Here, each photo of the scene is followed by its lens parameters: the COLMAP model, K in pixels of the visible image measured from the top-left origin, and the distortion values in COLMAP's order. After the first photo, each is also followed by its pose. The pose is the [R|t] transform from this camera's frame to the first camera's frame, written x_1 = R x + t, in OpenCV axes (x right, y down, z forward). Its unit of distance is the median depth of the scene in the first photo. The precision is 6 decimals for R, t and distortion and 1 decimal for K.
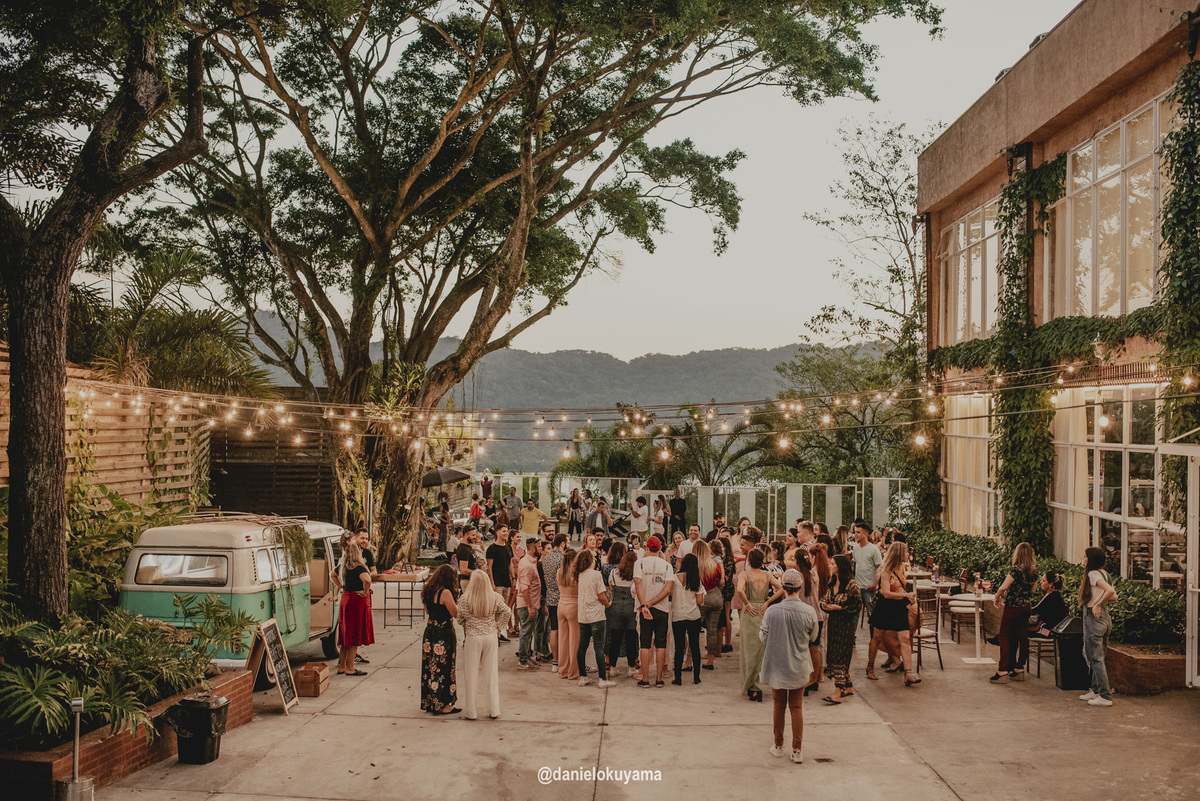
lens RADIAL K [[1136.4, 0, 600.0], [0, 1136.4, 400.5], [0, 0, 1]] dist [-0.056677, 0.070386]
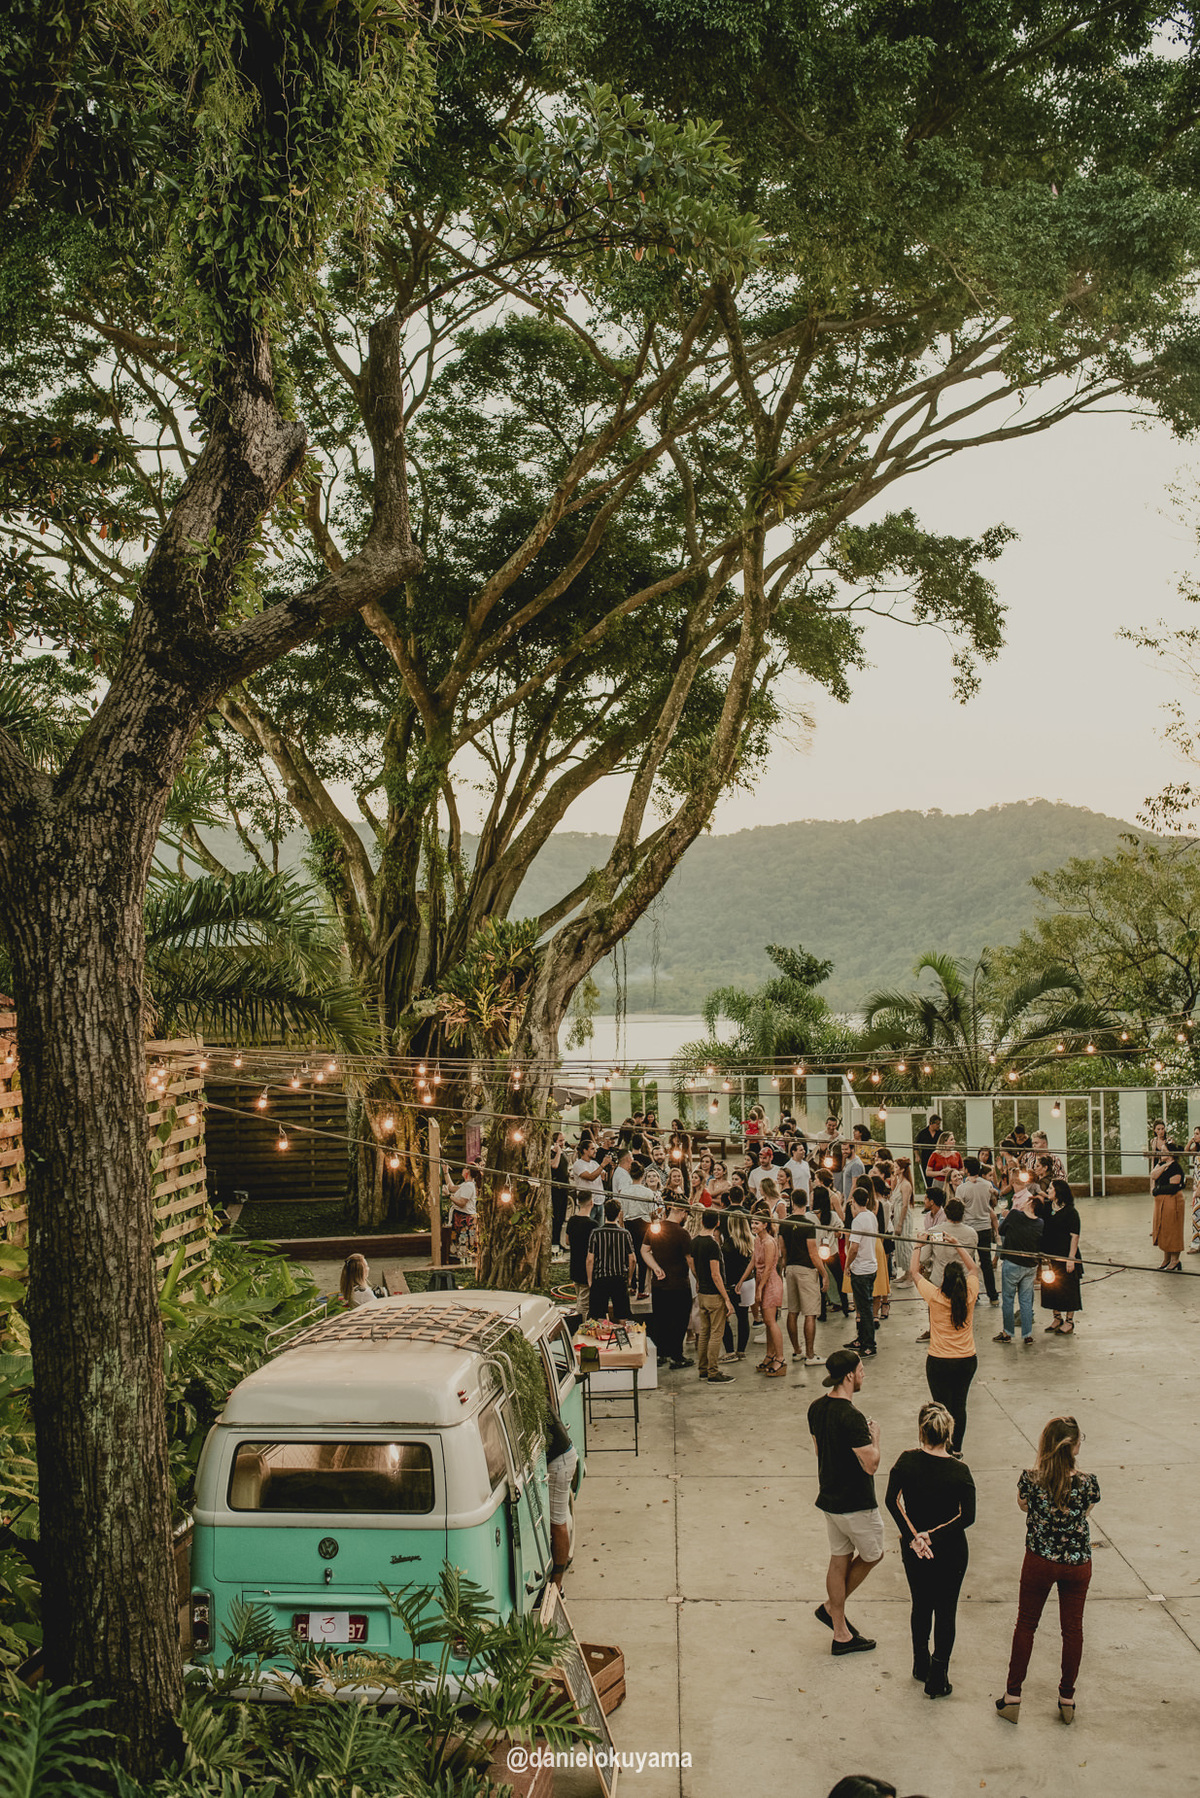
lens RADIAL K [[1702.7, 0, 601.3], [0, 1702.7, 890.4], [0, 0, 1]] dist [-0.056677, 0.070386]
pose [[0.999297, -0.037464, -0.001488, -0.096560], [0.037449, 0.999255, -0.009336, -0.030660], [0.001837, 0.009274, 0.999955, 0.117517]]
